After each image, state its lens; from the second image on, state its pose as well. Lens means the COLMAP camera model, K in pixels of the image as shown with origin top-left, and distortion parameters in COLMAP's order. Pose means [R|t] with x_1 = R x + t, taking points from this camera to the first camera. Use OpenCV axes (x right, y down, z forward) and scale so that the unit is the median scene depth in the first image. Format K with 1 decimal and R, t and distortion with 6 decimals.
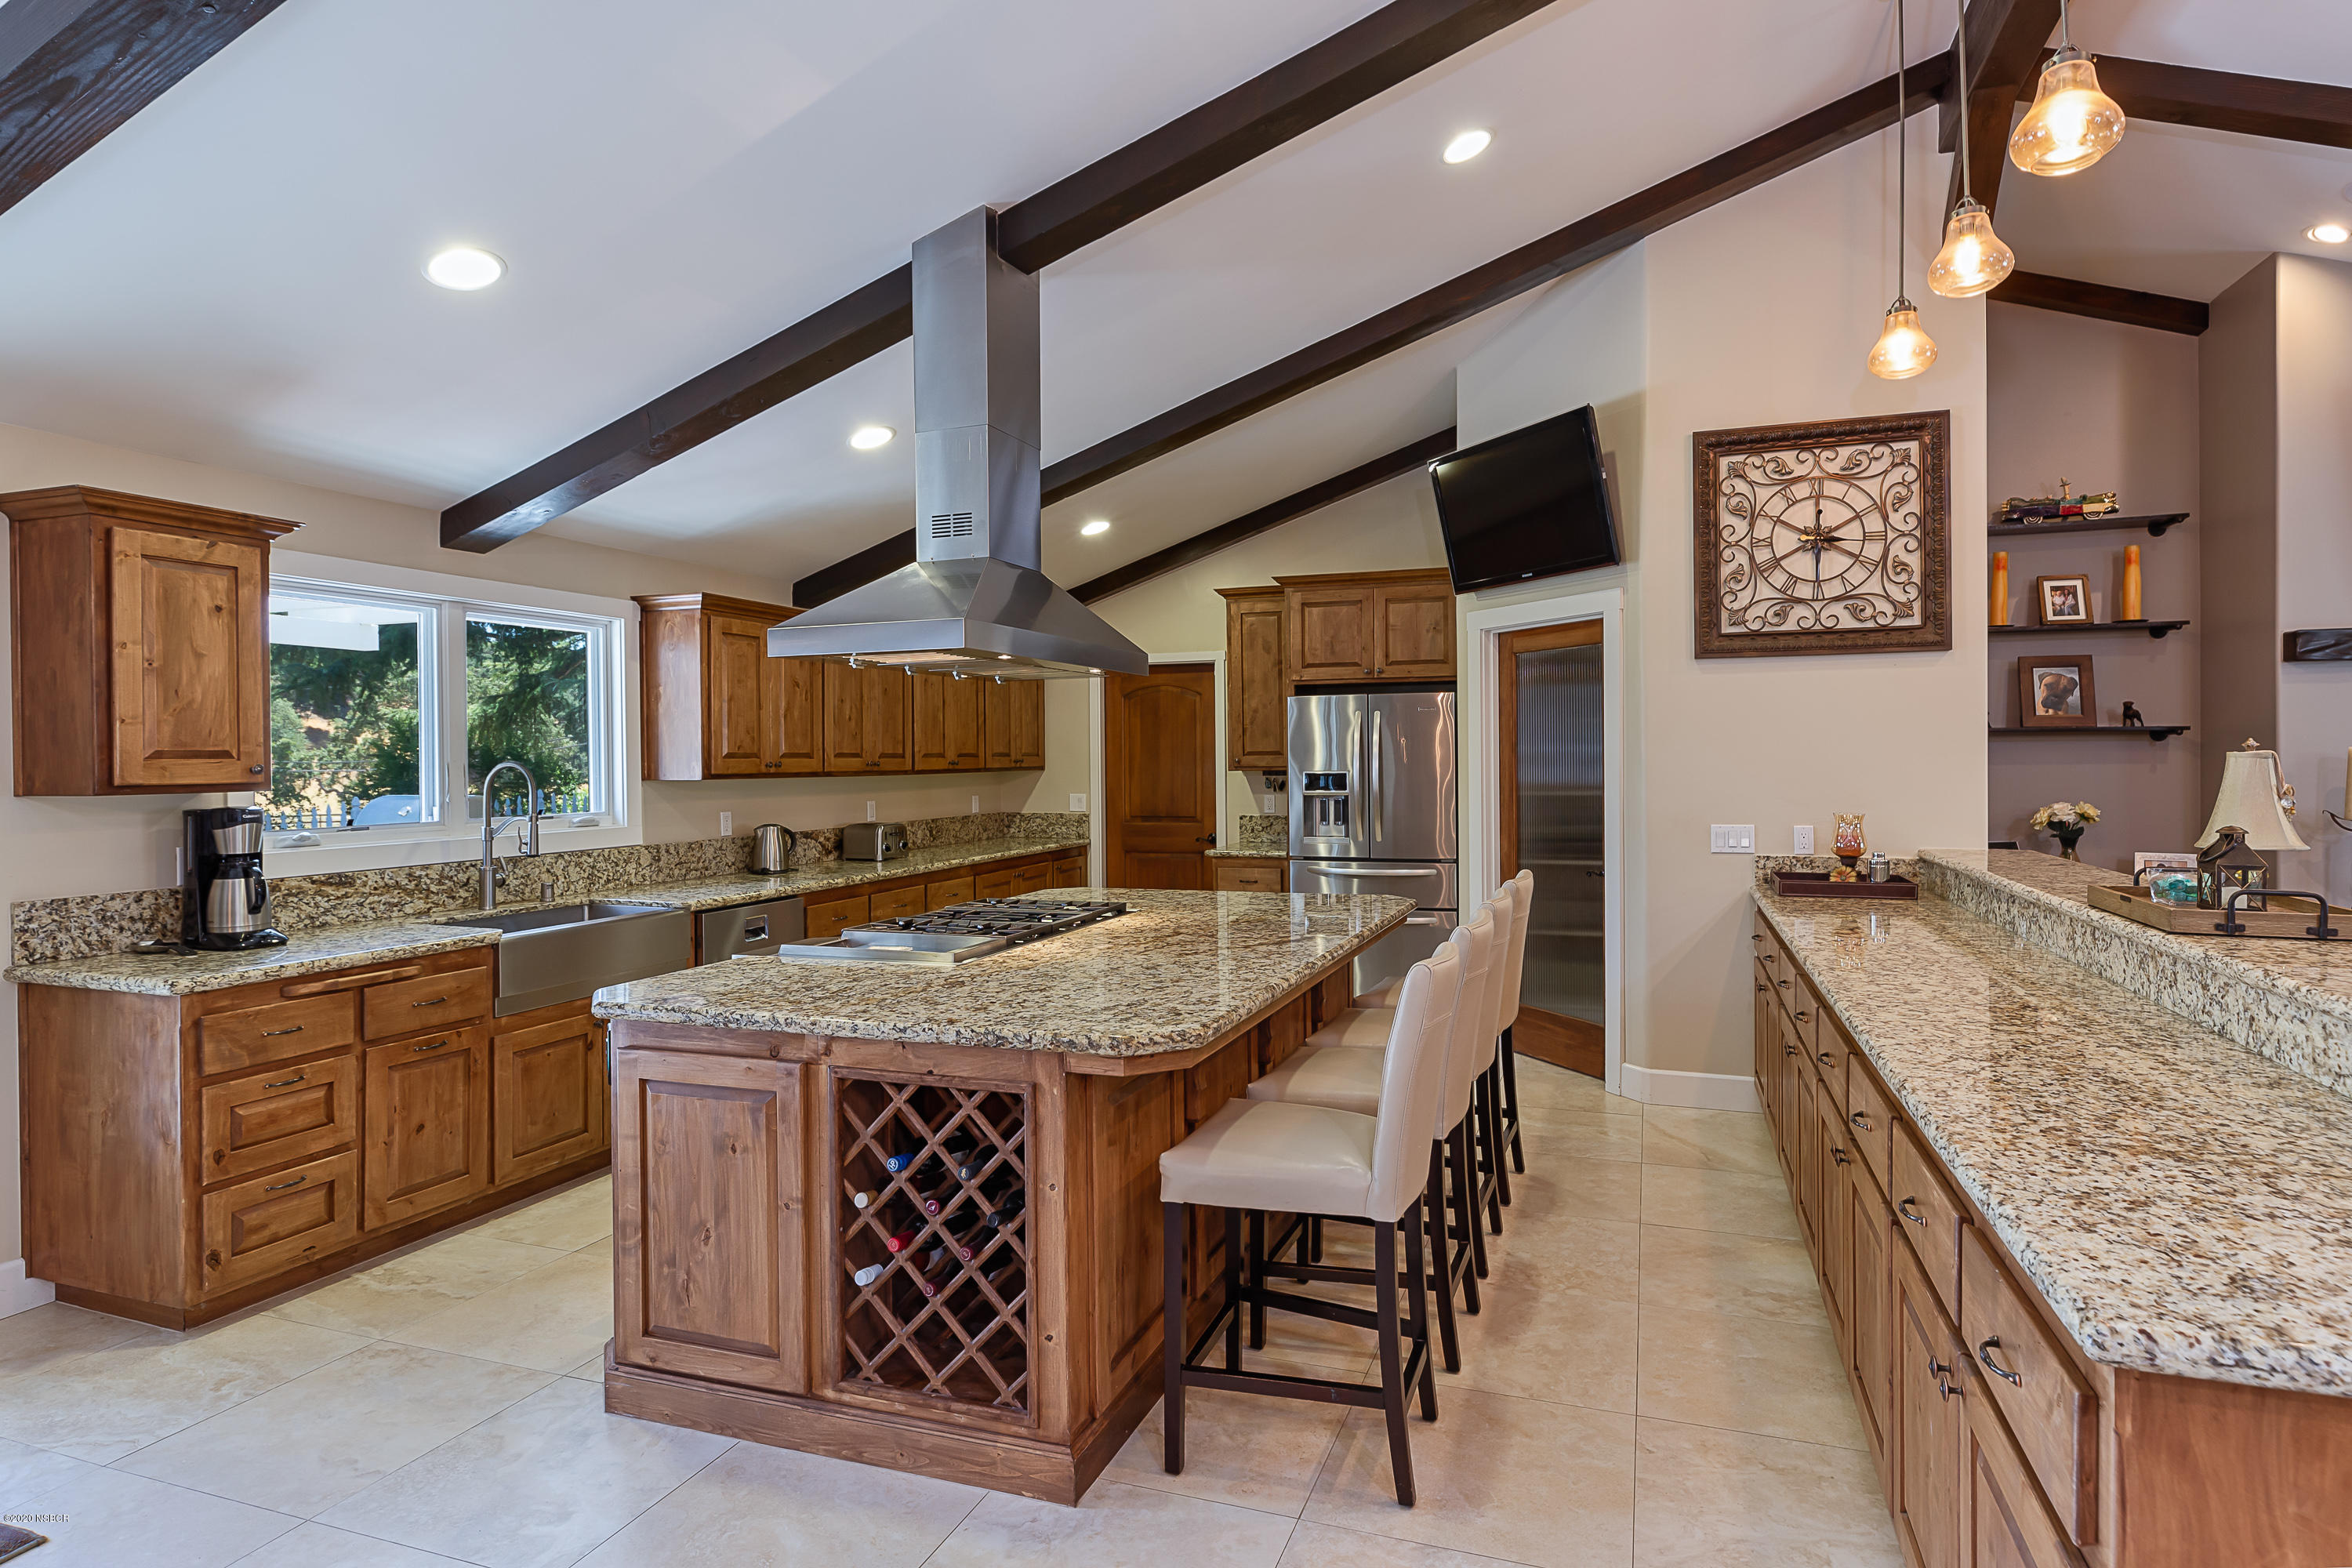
lens RADIAL K [[1258.0, 0, 1218.3], [0, 1258.0, 753.8], [0, 0, 1]] dist [0.001130, 0.000052]
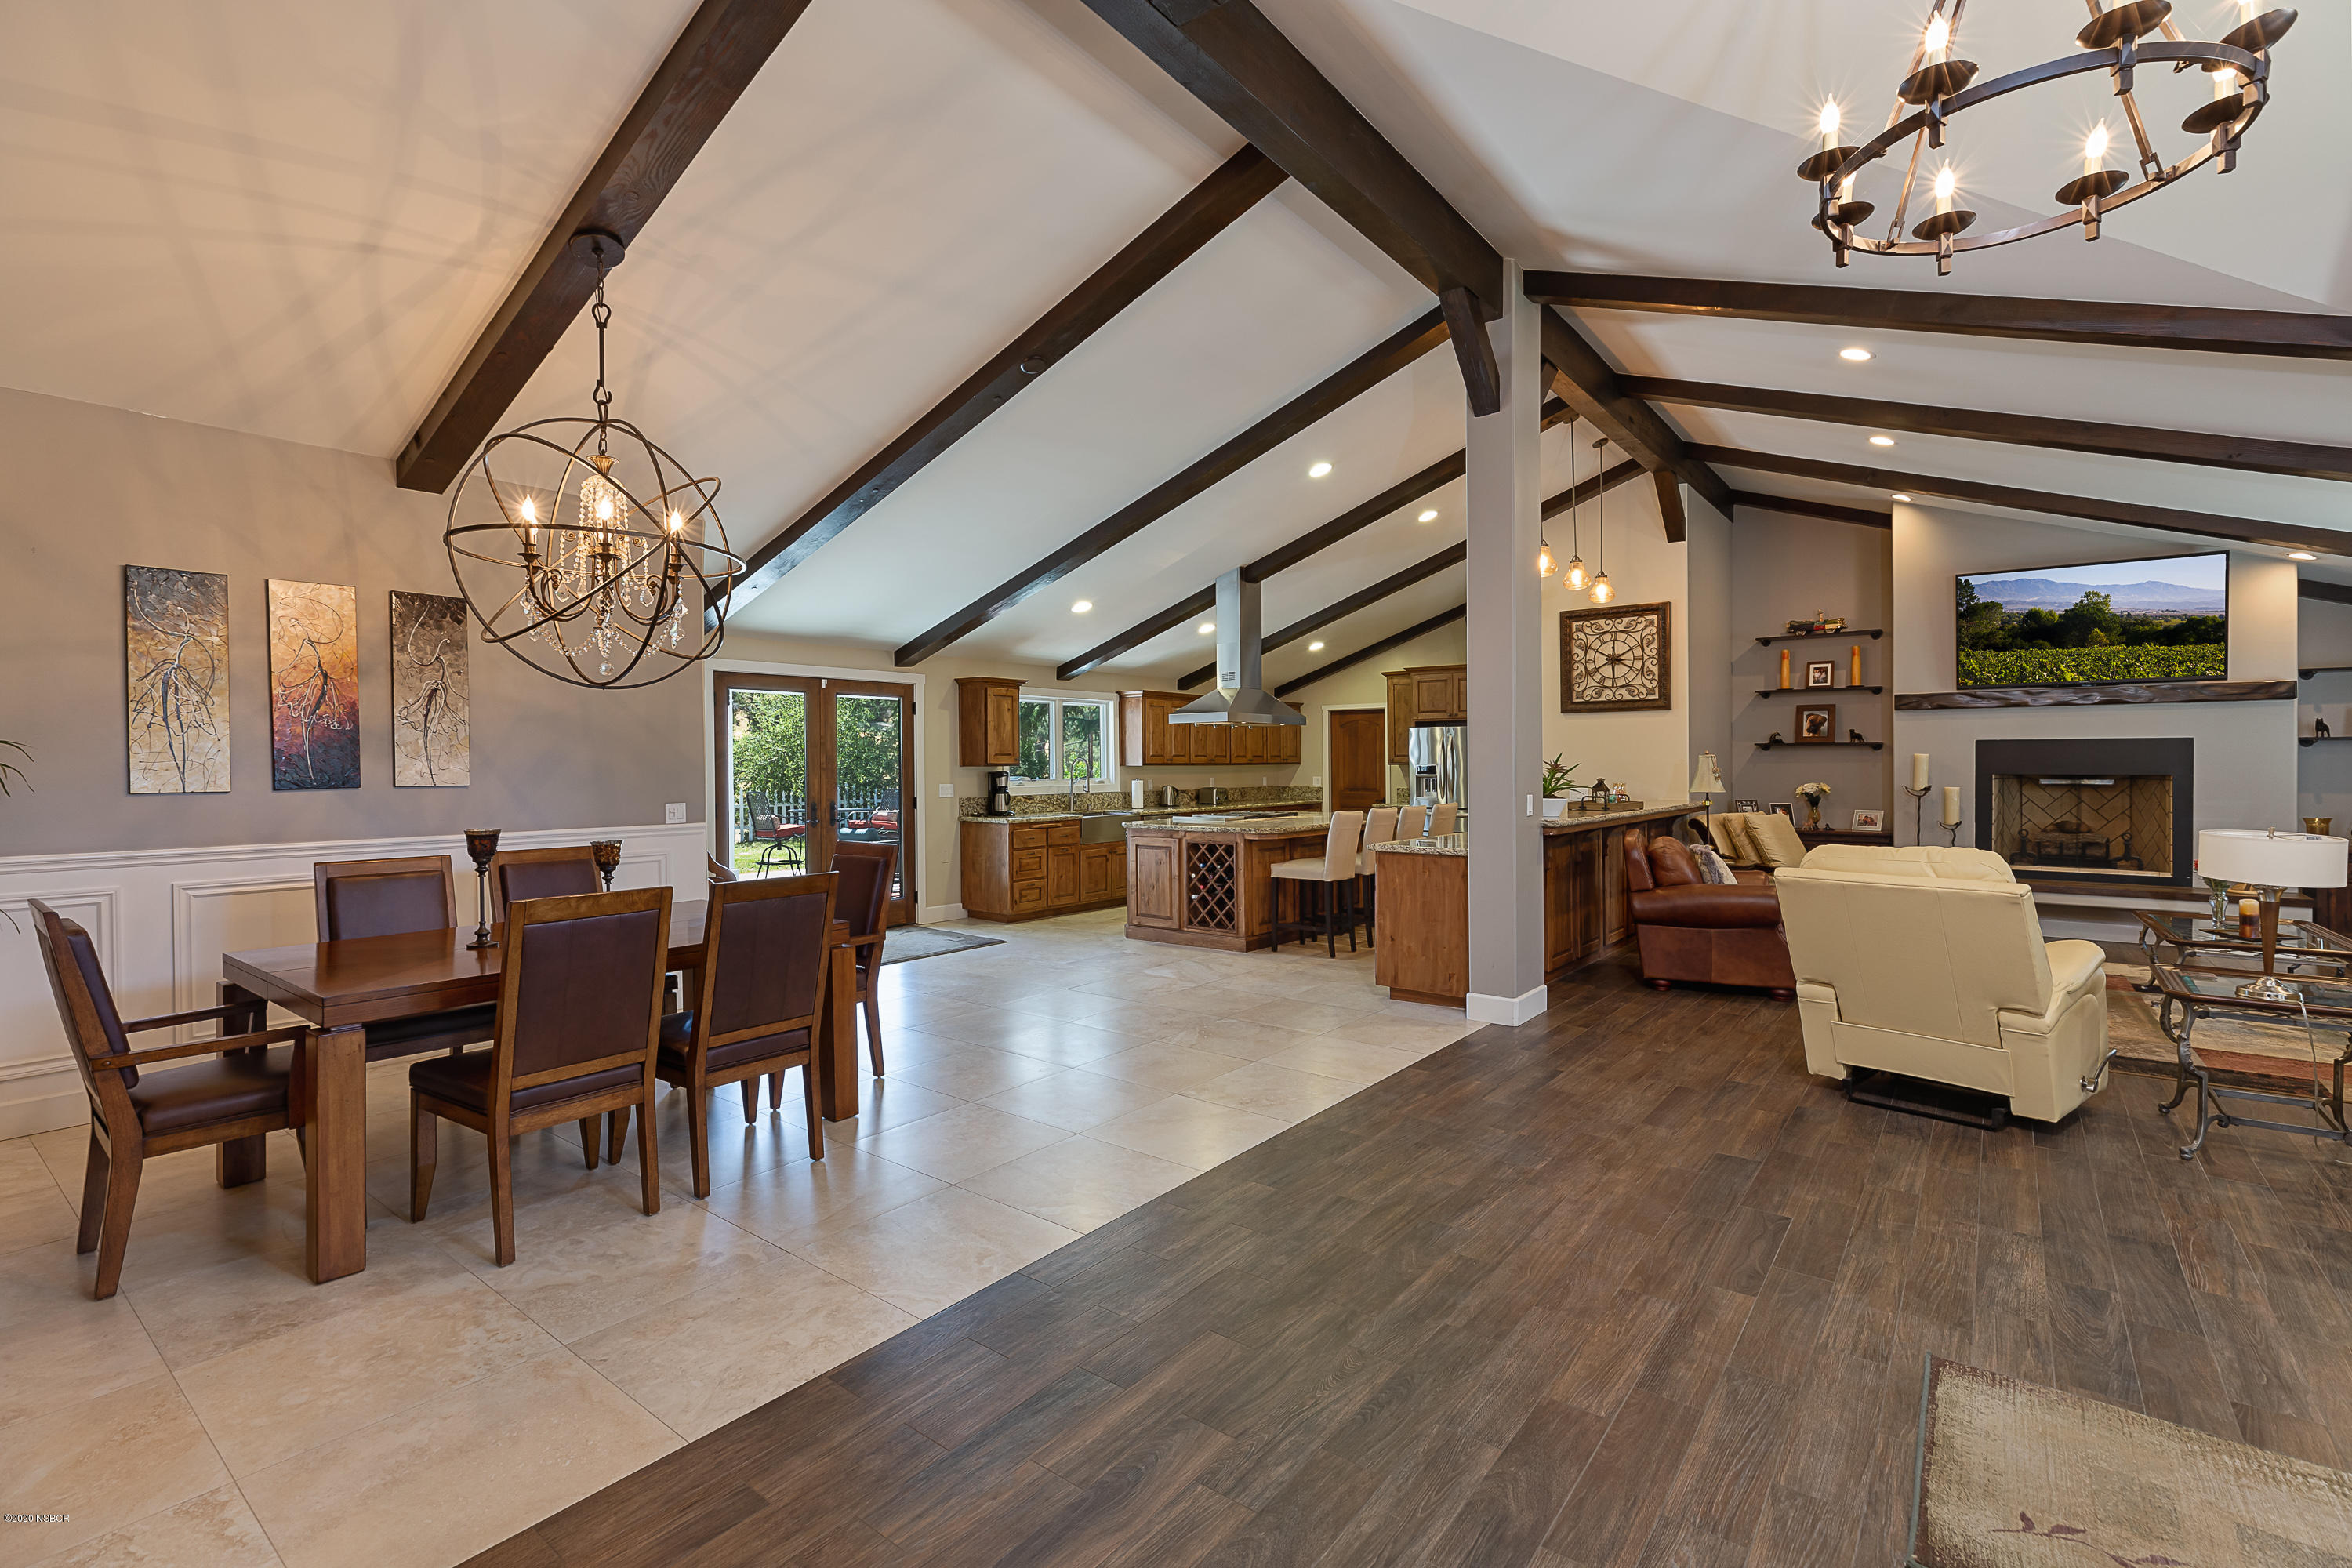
lens RADIAL K [[1071.8, 0, 1190.7], [0, 1071.8, 763.1], [0, 0, 1]] dist [0.019667, 0.000408]
pose [[0.950267, 0.004834, -0.311399, 0.361073], [-0.003515, 0.999982, 0.004796, 0.005989], [0.311417, -0.003463, 0.950267, -1.045684]]
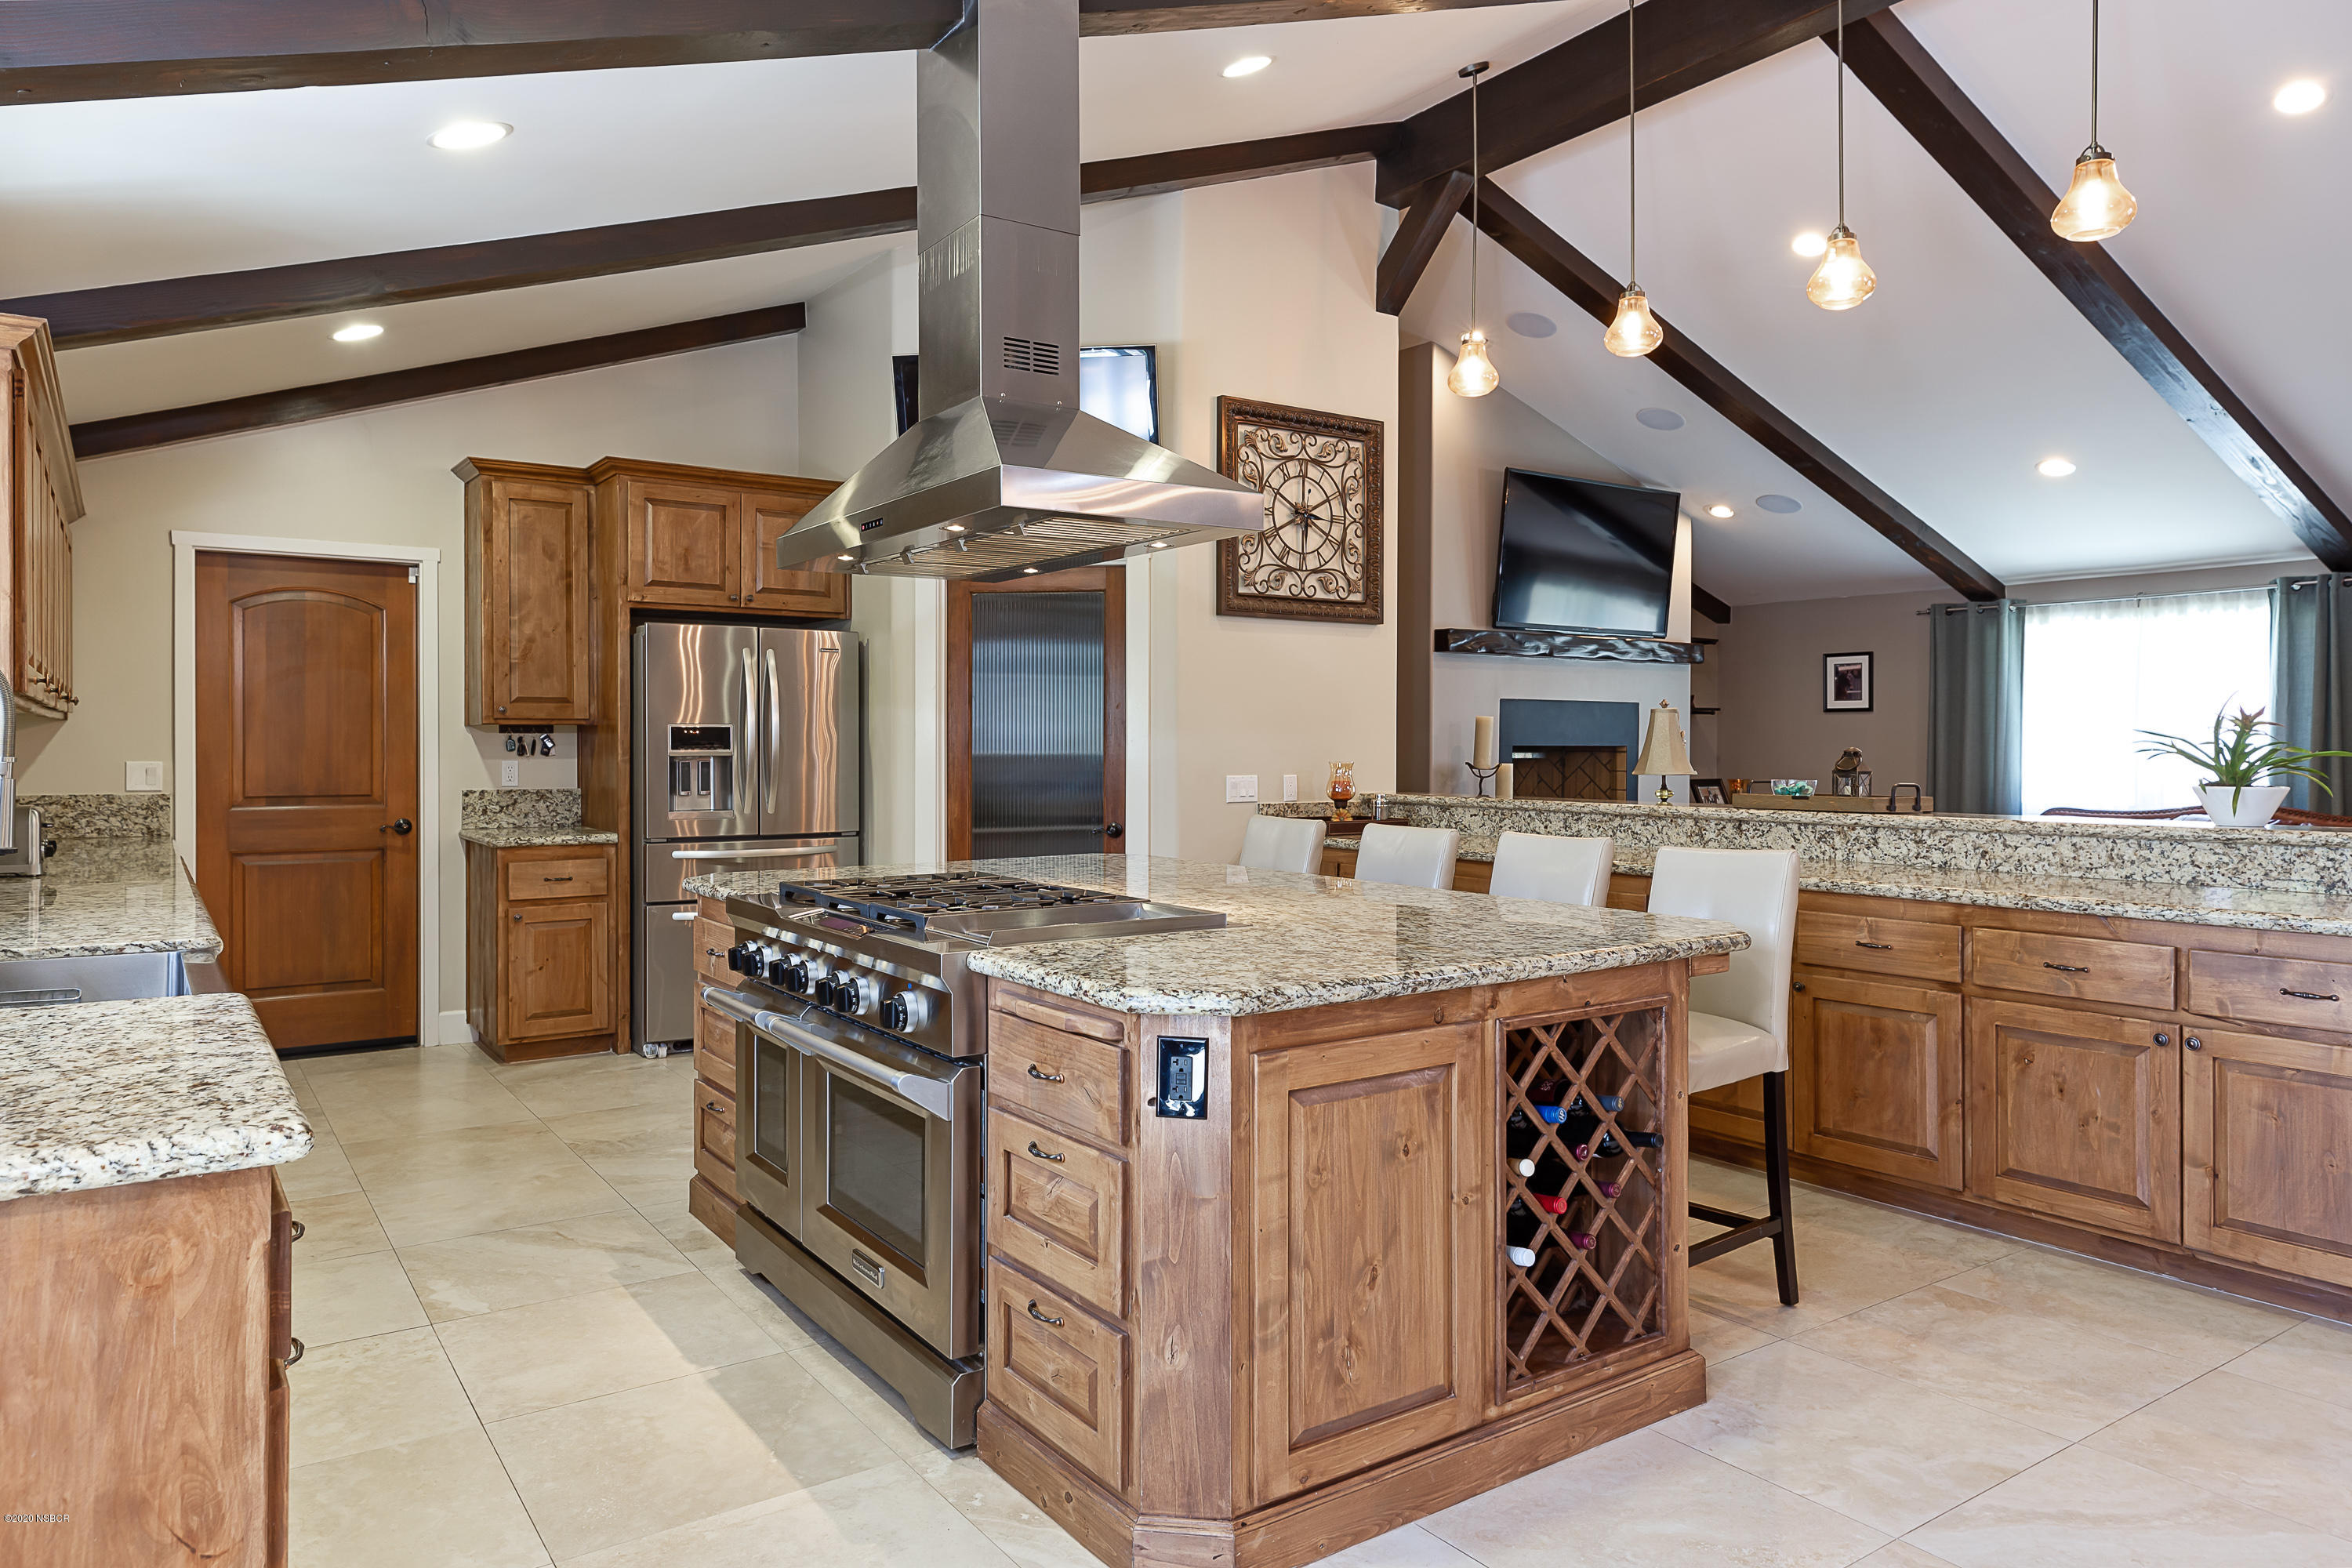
lens RADIAL K [[1520.3, 0, 1180.9], [0, 1520.3, 737.1], [0, 0, 1]] dist [0.004124, -0.001902]
pose [[0.584012, 0.012246, 0.811652, -0.673160], [-0.008380, 0.999924, -0.009057, 0.037559], [-0.811701, -0.001513, 0.584071, 0.309165]]
